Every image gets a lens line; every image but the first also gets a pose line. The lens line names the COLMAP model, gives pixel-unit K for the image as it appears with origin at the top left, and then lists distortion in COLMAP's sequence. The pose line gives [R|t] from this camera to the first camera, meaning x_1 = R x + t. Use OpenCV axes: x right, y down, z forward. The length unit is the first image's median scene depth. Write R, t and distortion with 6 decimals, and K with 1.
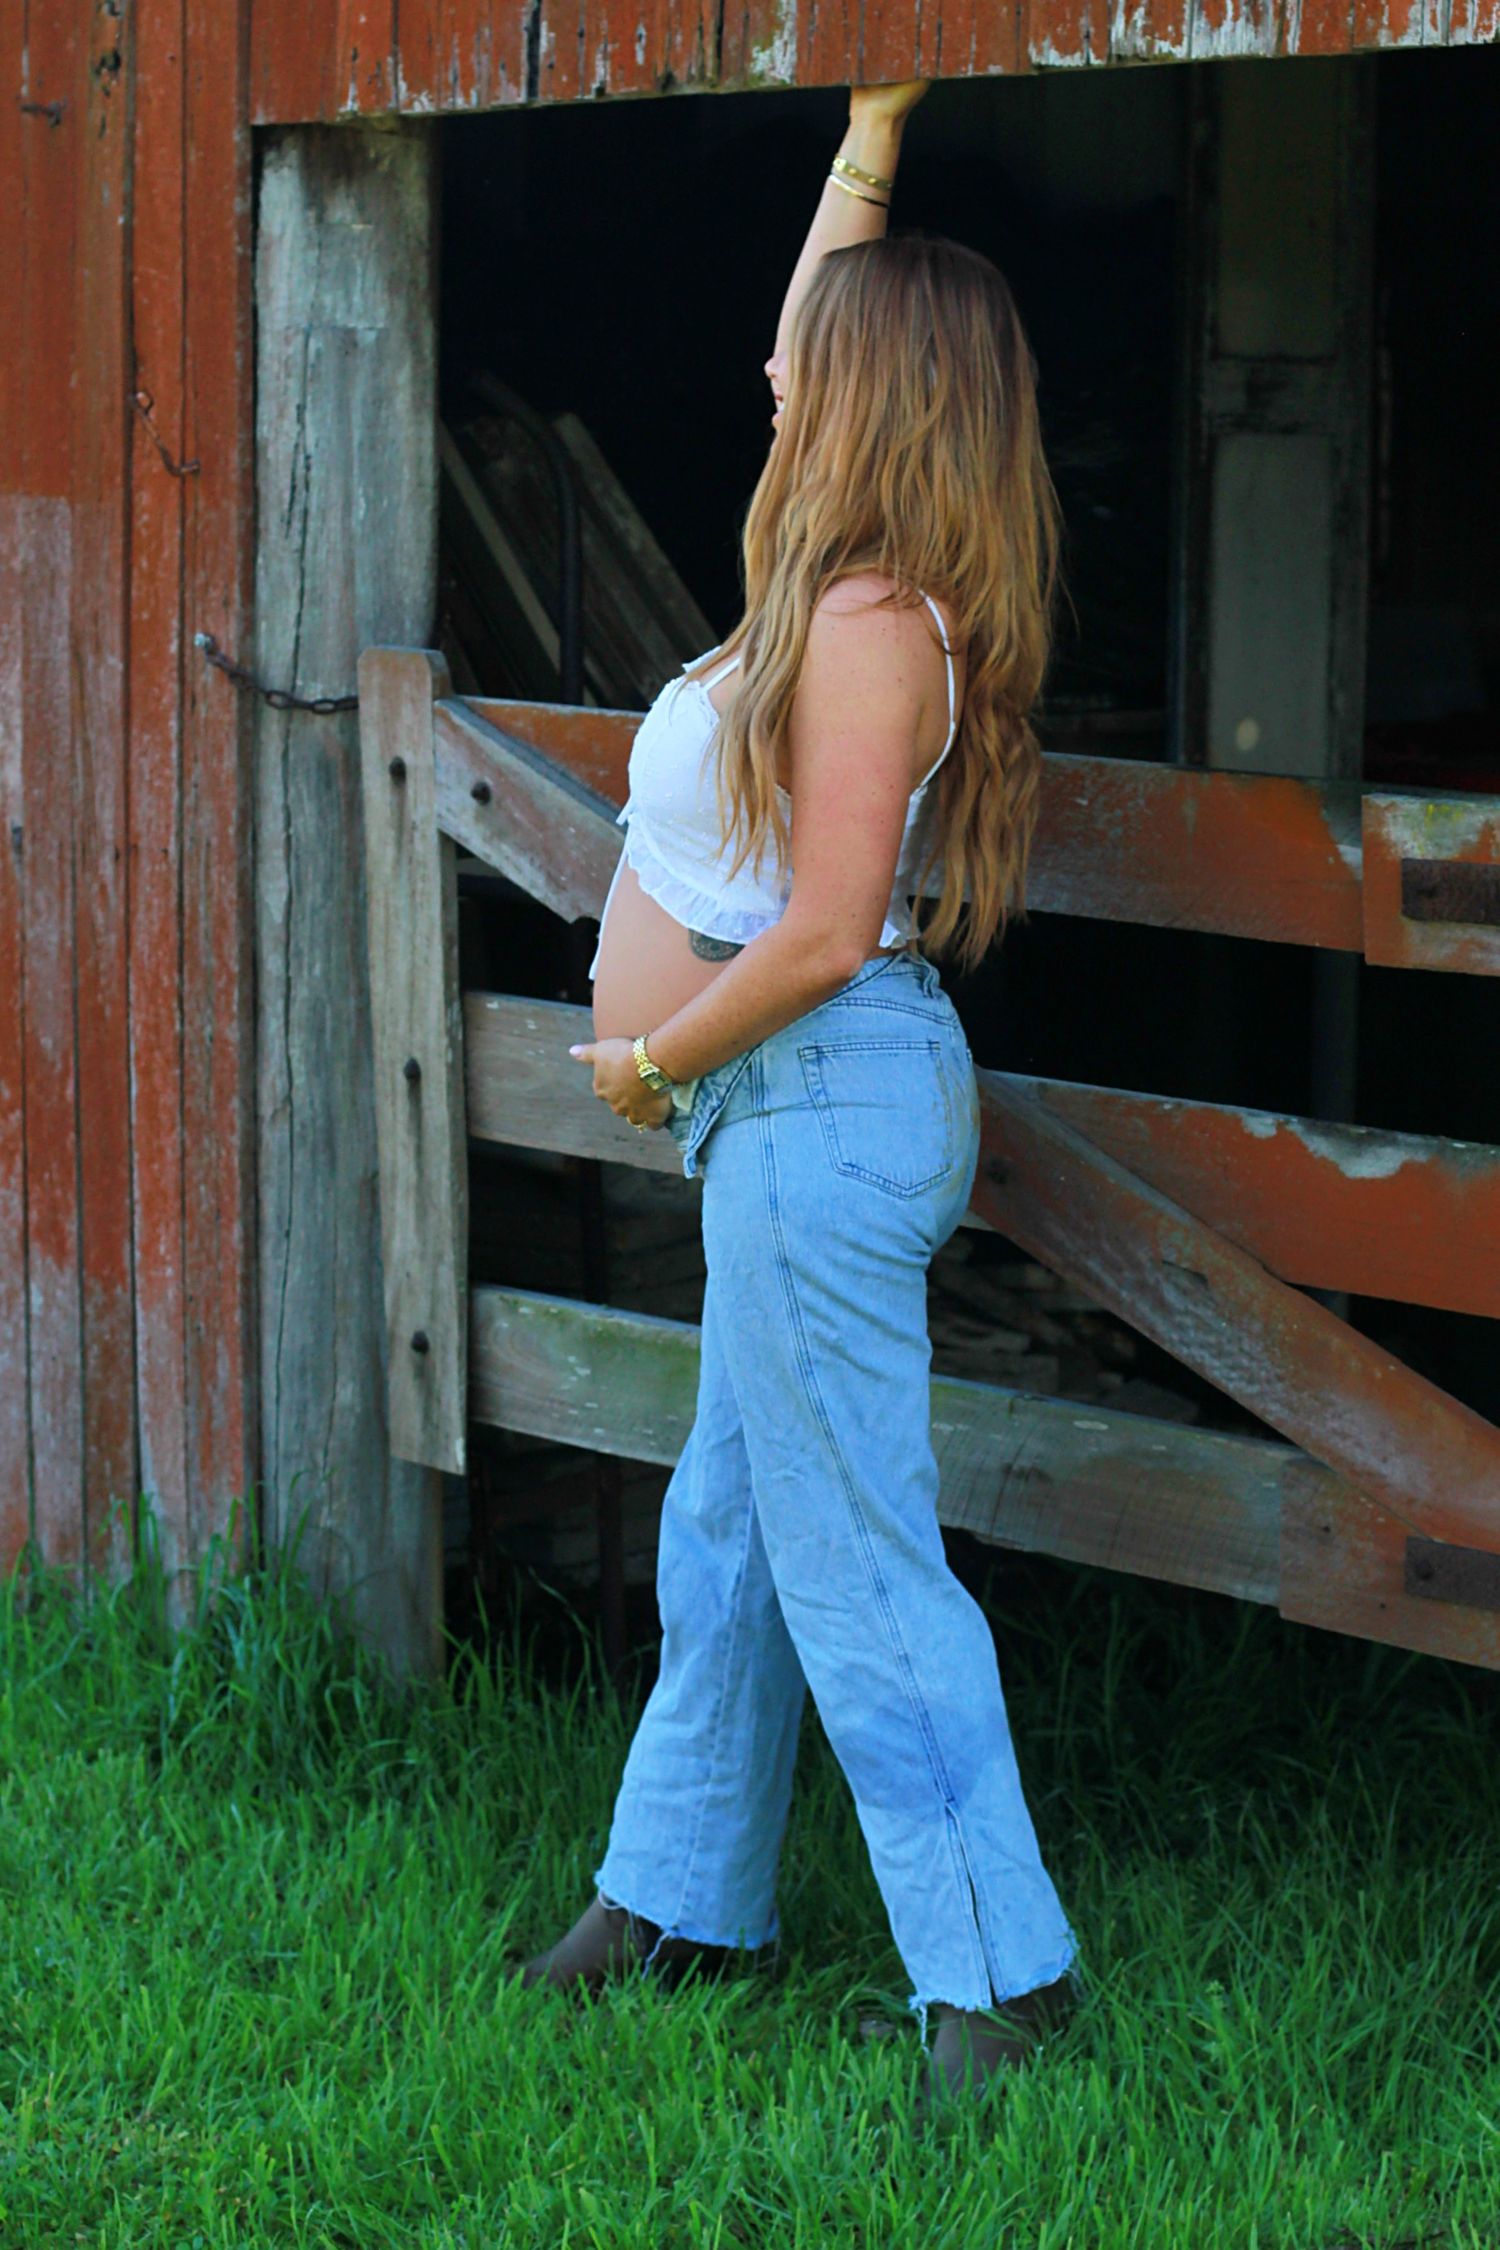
lens RADIAL K [[5148.2, 0, 750.0], [0, 5148.2, 1125.0], [0, 0, 1]] dist [-0.220004, 0.778062]
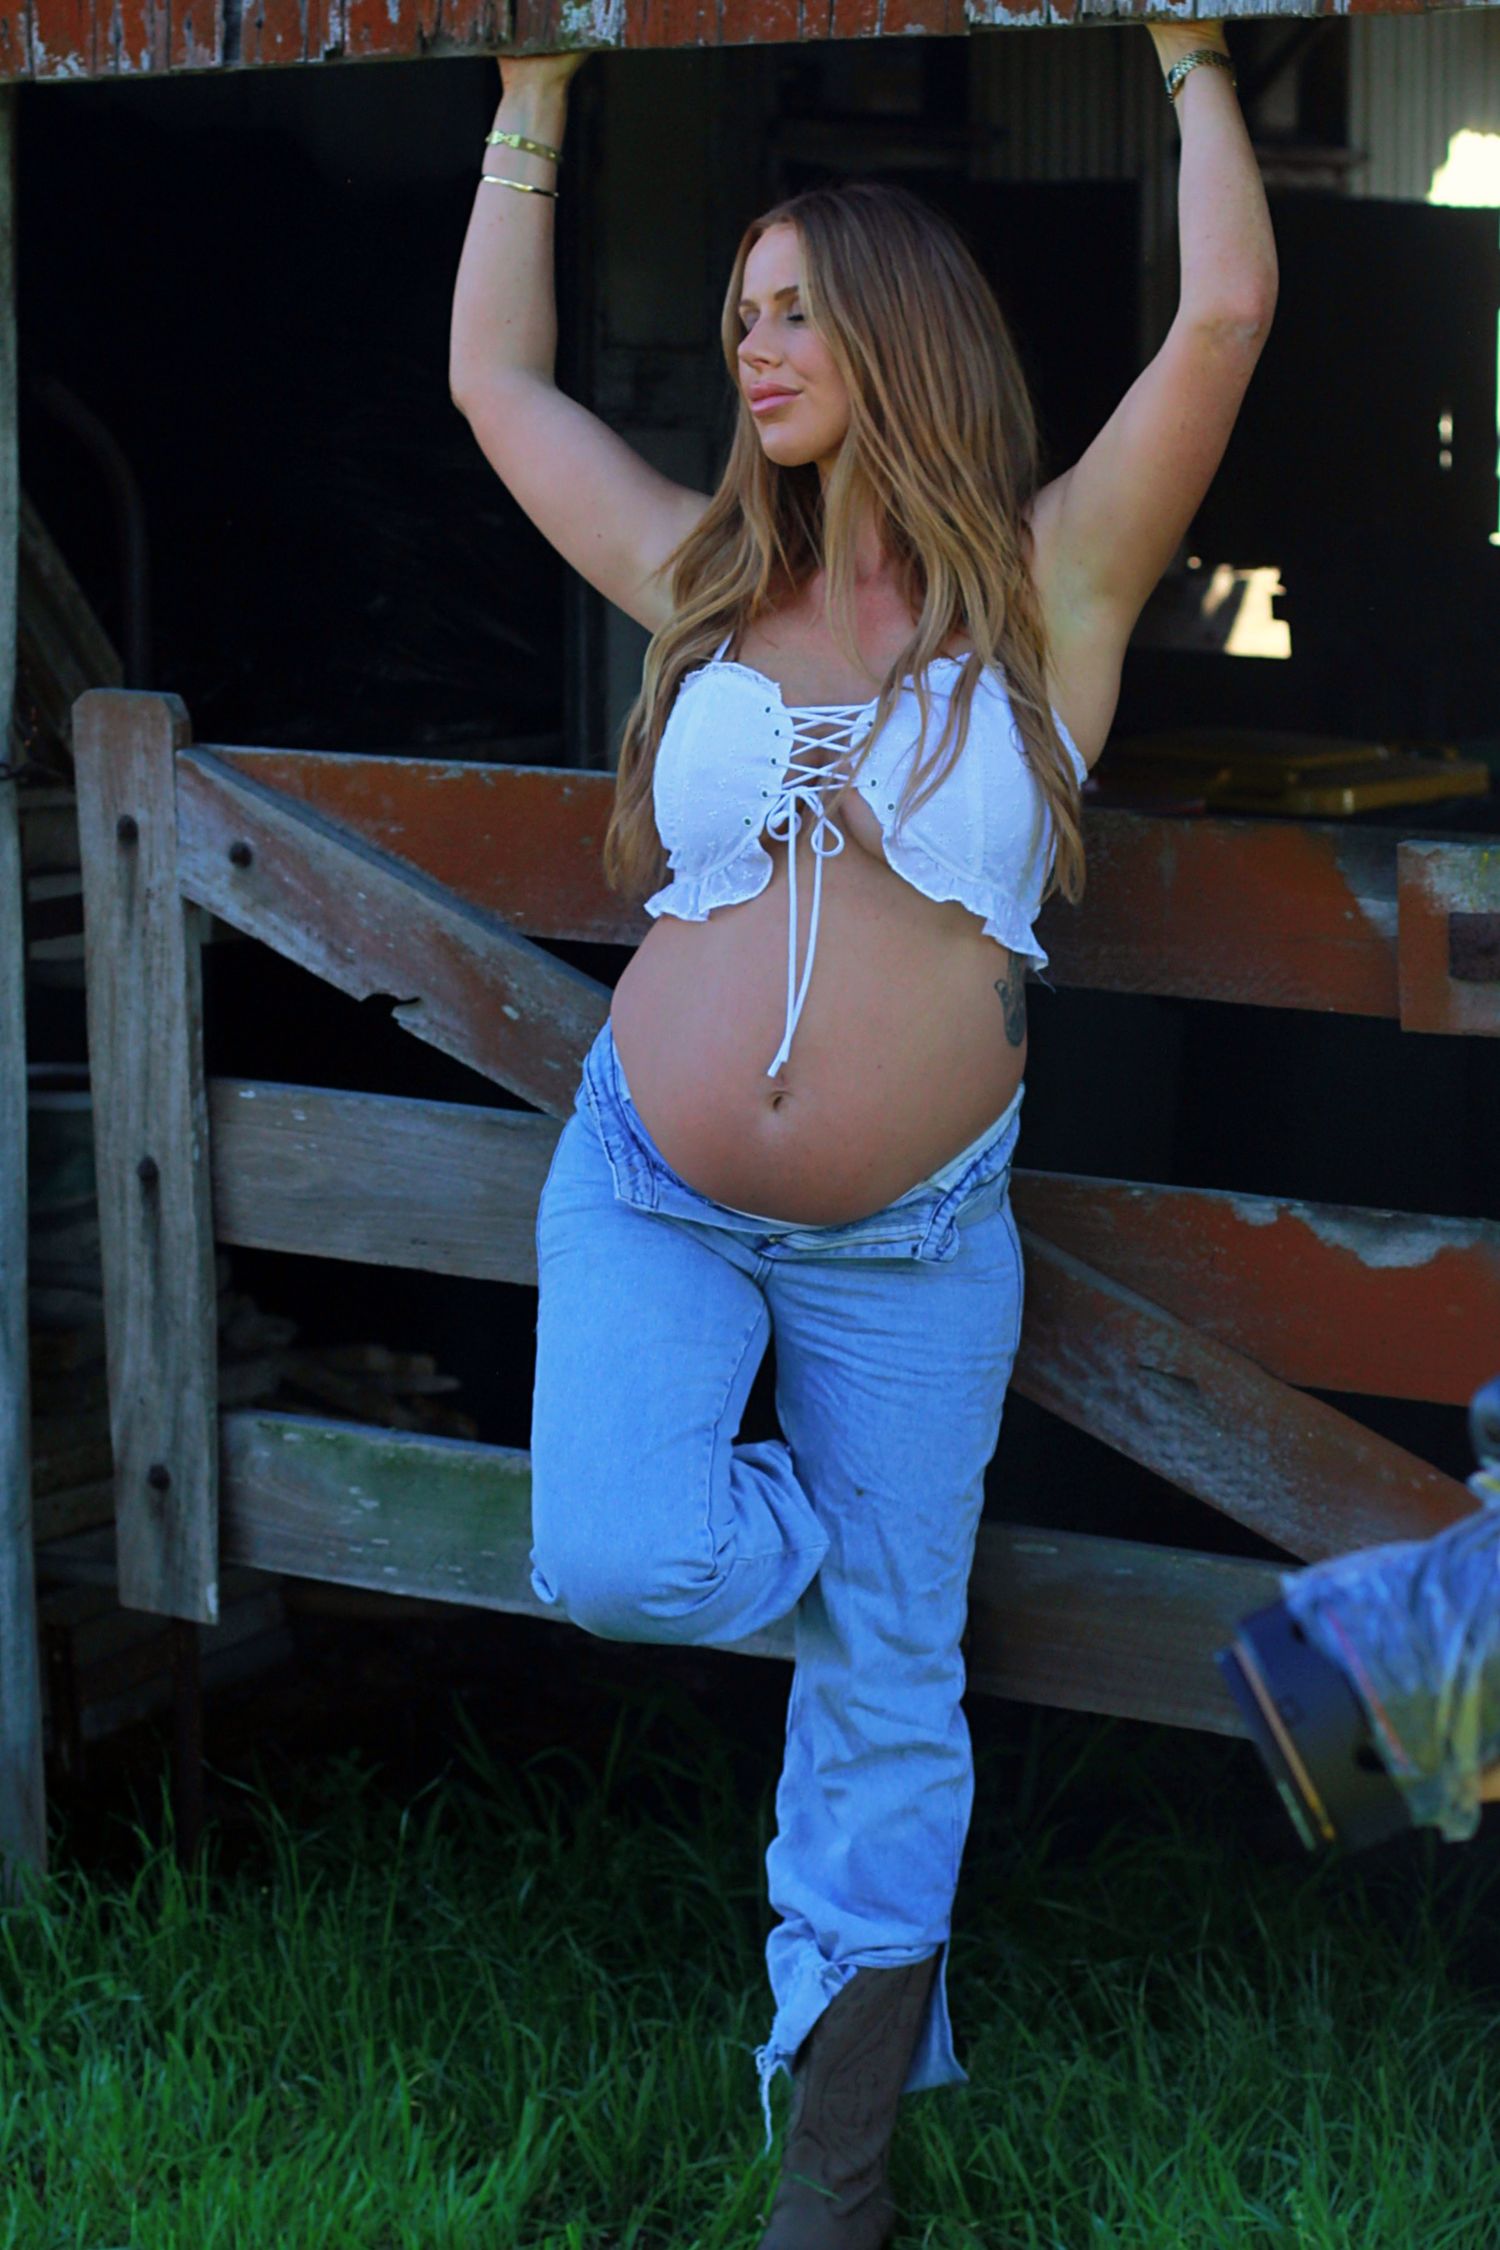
lens RADIAL K [[5148.2, 0, 750.0], [0, 5148.2, 1125.0], [0, 0, 1]] dist [-0.220004, 0.778062]
pose [[0.977976, -0.042152, 0.204417, -0.149783], [0.040354, 0.999101, 0.012960, -0.026646], [-0.204779, -0.004425, 0.978798, 0.125455]]
